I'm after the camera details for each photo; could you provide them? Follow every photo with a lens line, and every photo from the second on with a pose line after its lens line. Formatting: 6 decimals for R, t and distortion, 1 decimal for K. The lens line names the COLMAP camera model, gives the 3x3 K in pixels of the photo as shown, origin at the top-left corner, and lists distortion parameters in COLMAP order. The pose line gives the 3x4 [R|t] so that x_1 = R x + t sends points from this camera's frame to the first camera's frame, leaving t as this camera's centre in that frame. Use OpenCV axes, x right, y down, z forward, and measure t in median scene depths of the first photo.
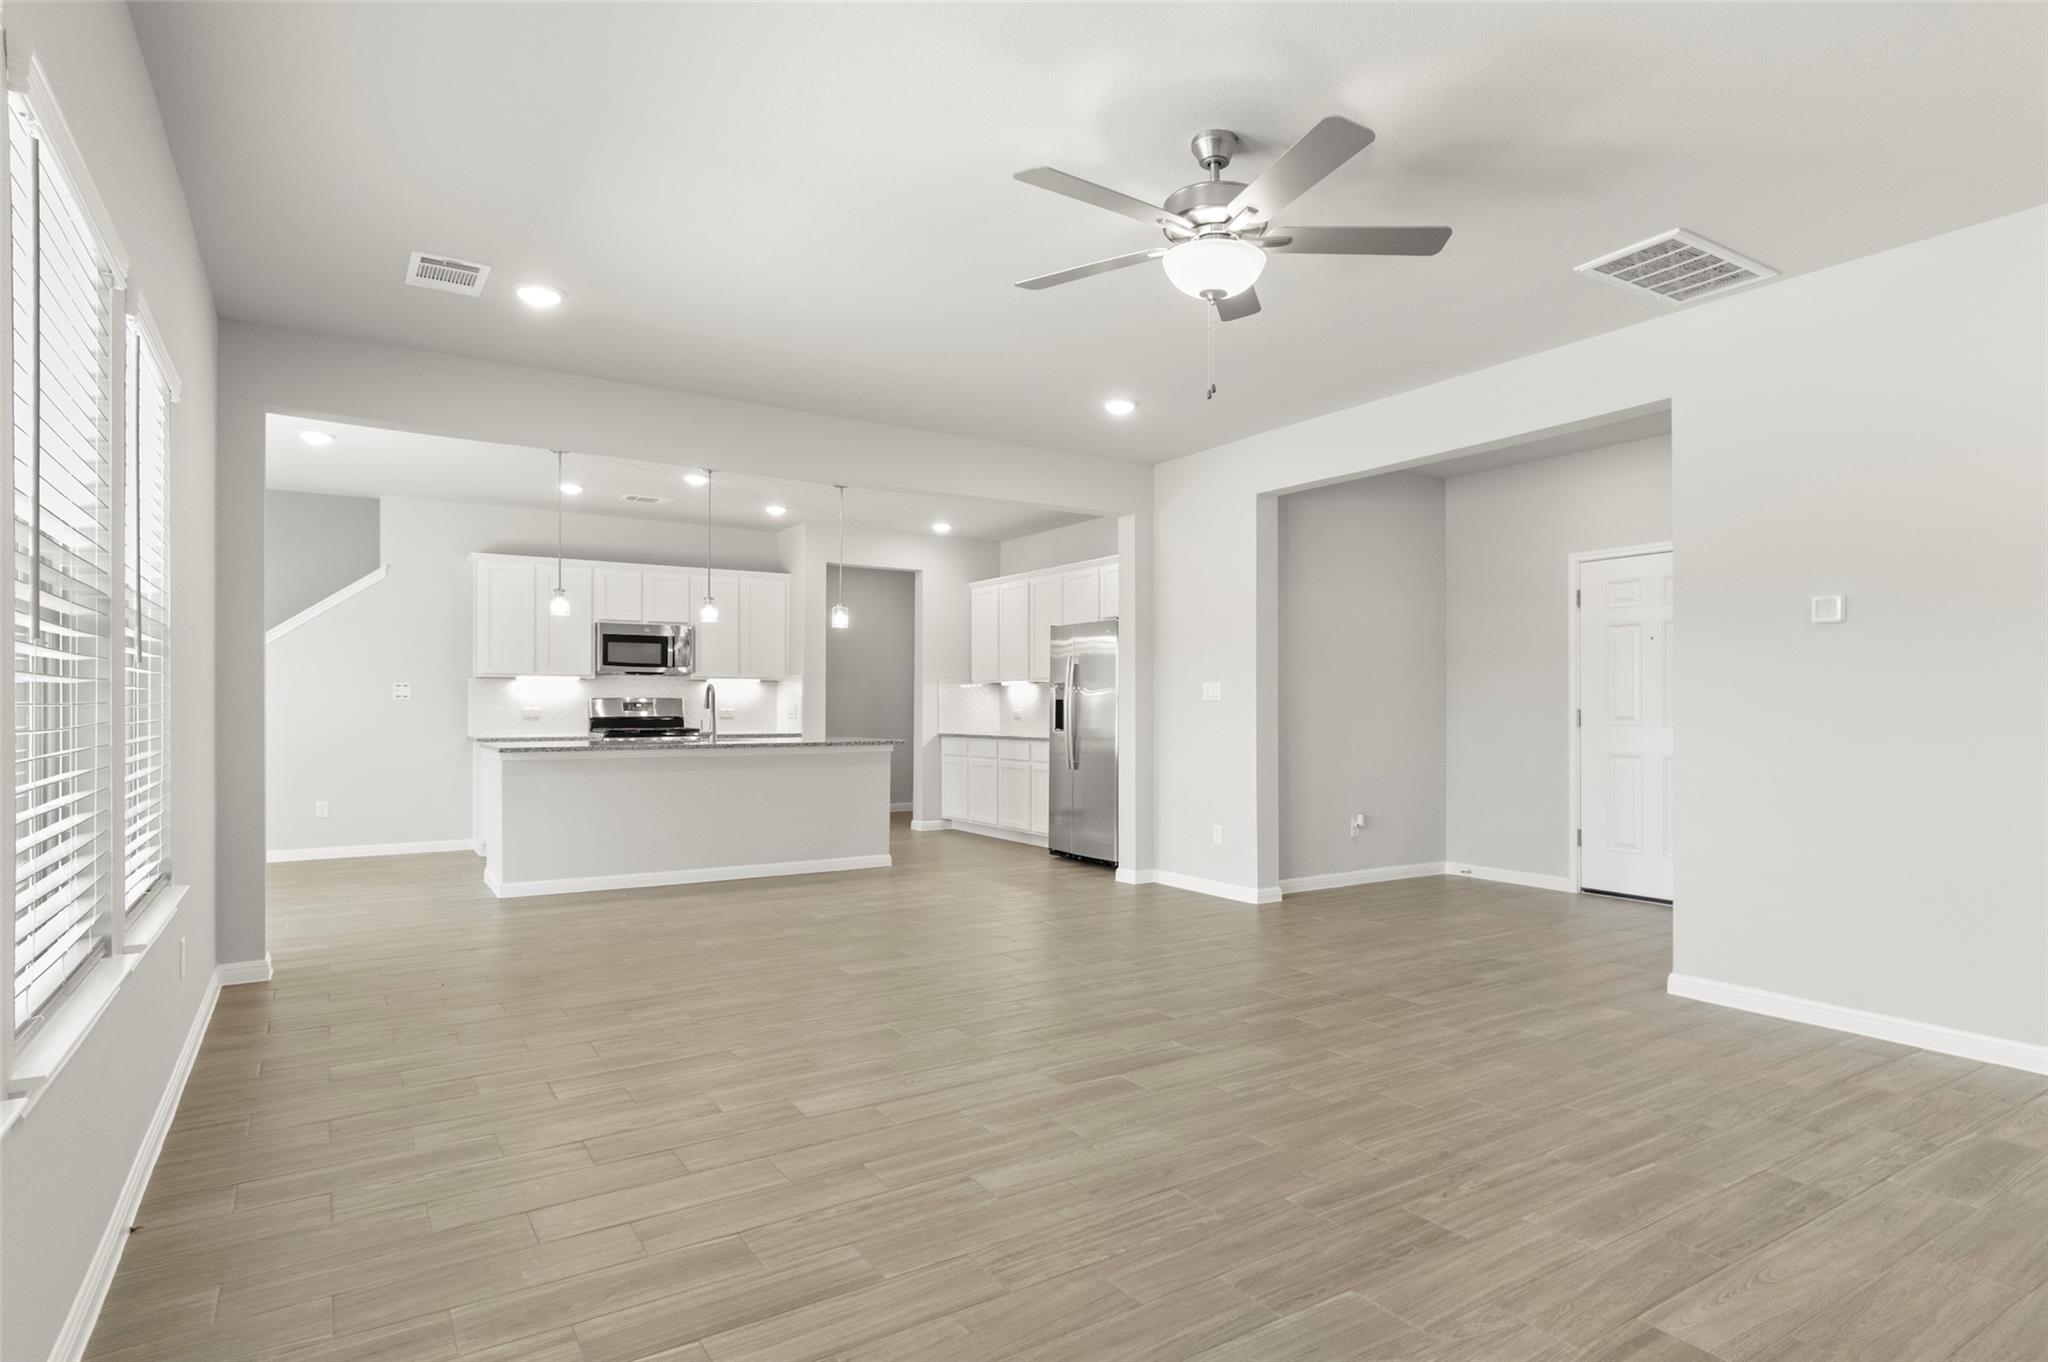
lens RADIAL K [[1107.4, 0, 1066.9], [0, 1107.4, 706.3], [0, 0, 1]] dist [0.006105, -0.001215]
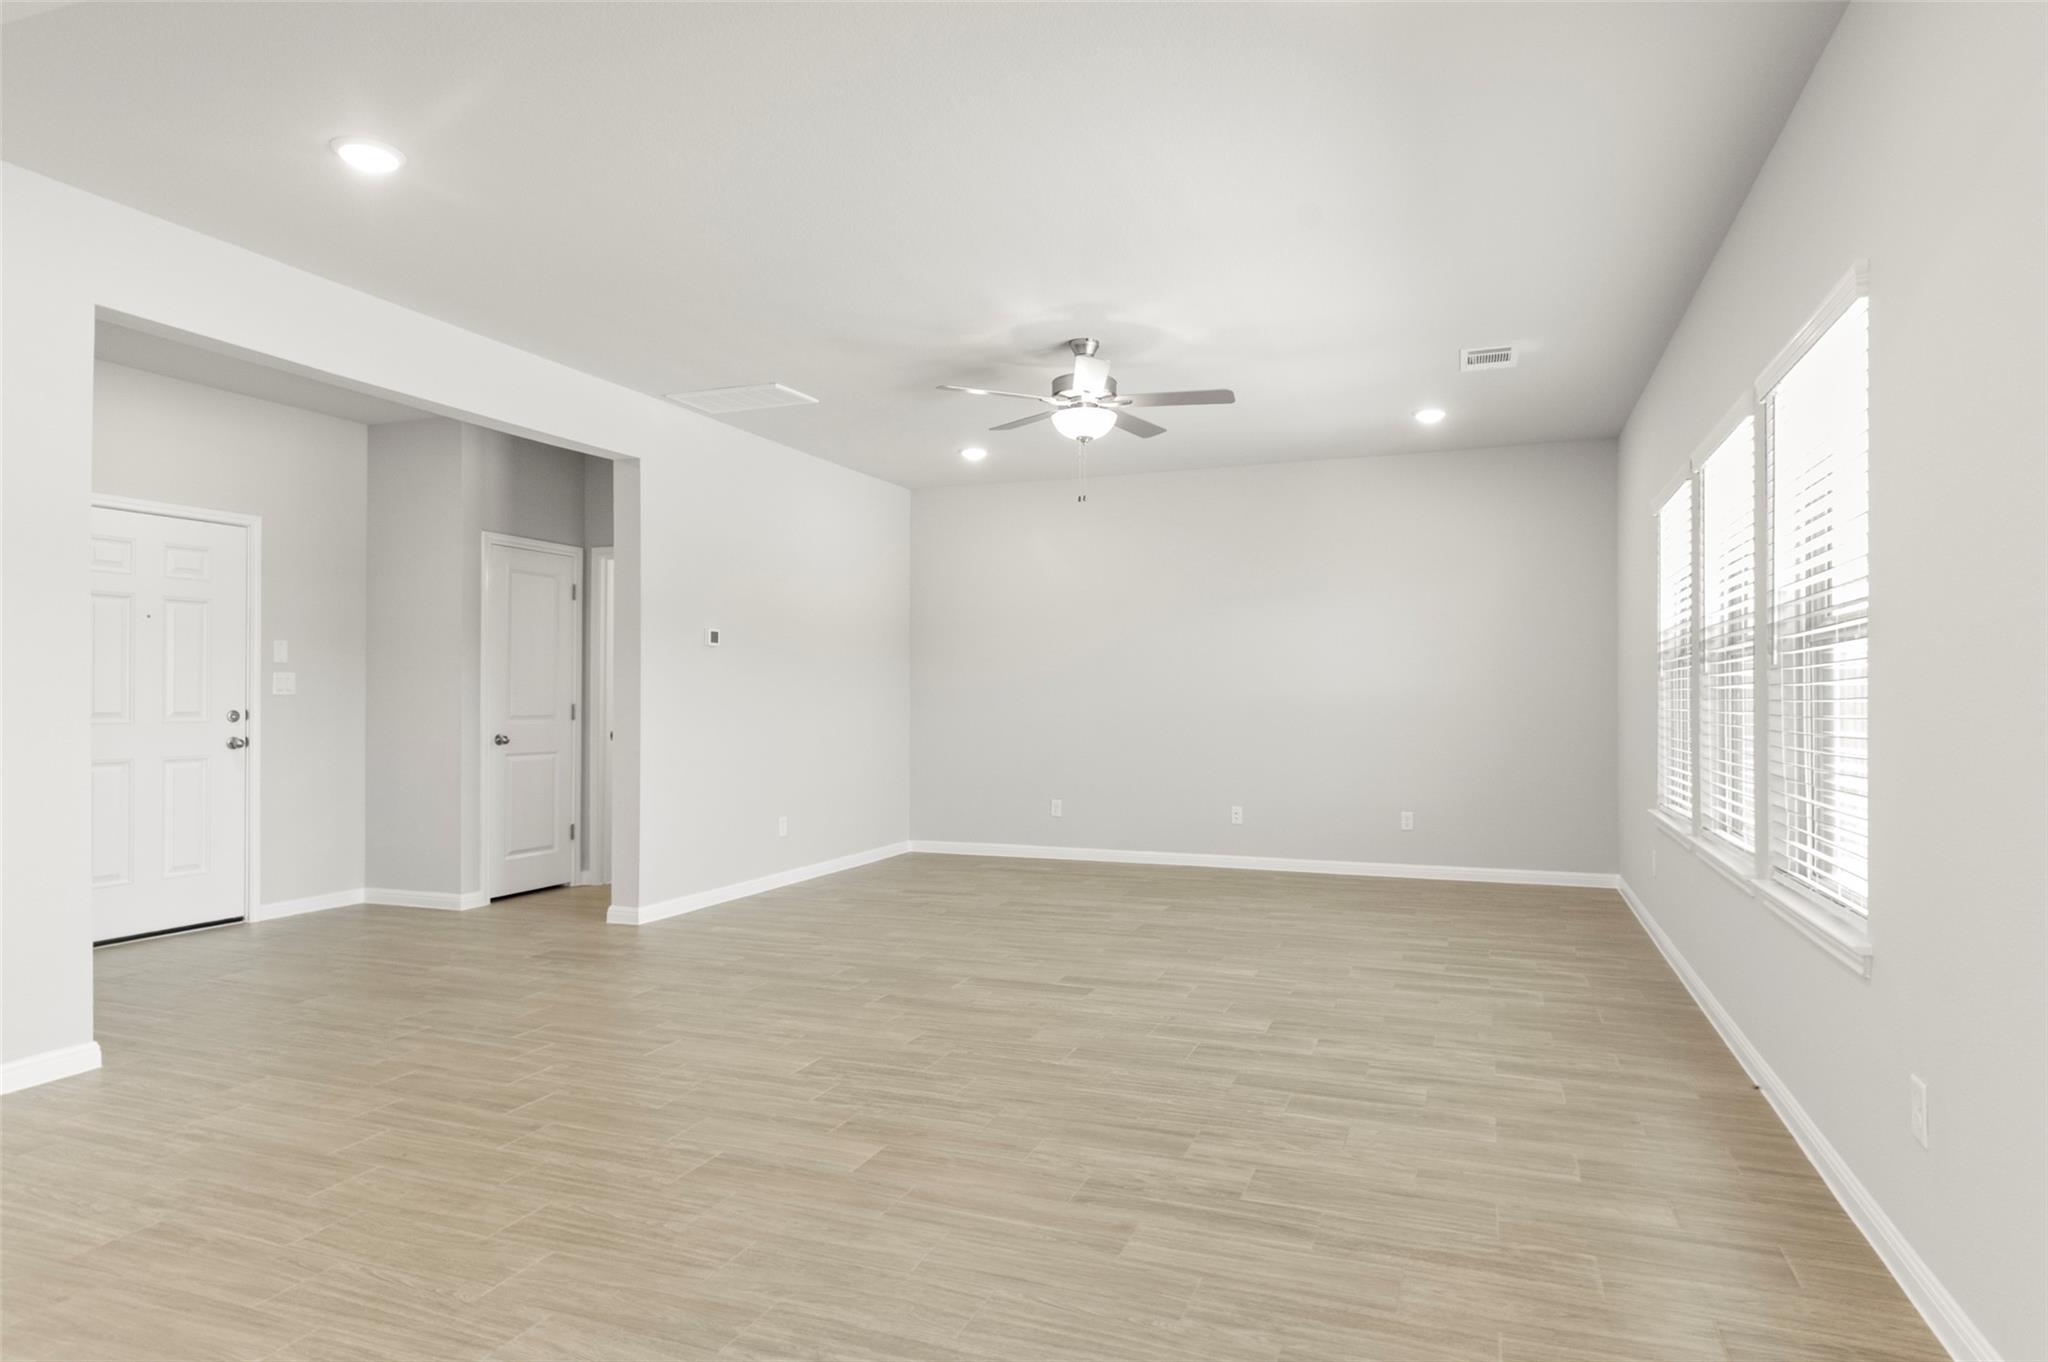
lens RADIAL K [[1107.4, 0, 1066.9], [0, 1107.4, 706.3], [0, 0, 1]] dist [0.006105, -0.001215]
pose [[-0.582535, -0.006905, 0.812776, -0.811185], [0.000459, 0.999961, 0.008825, -0.004584], [-0.812805, 0.005514, -0.582509, 1.383810]]
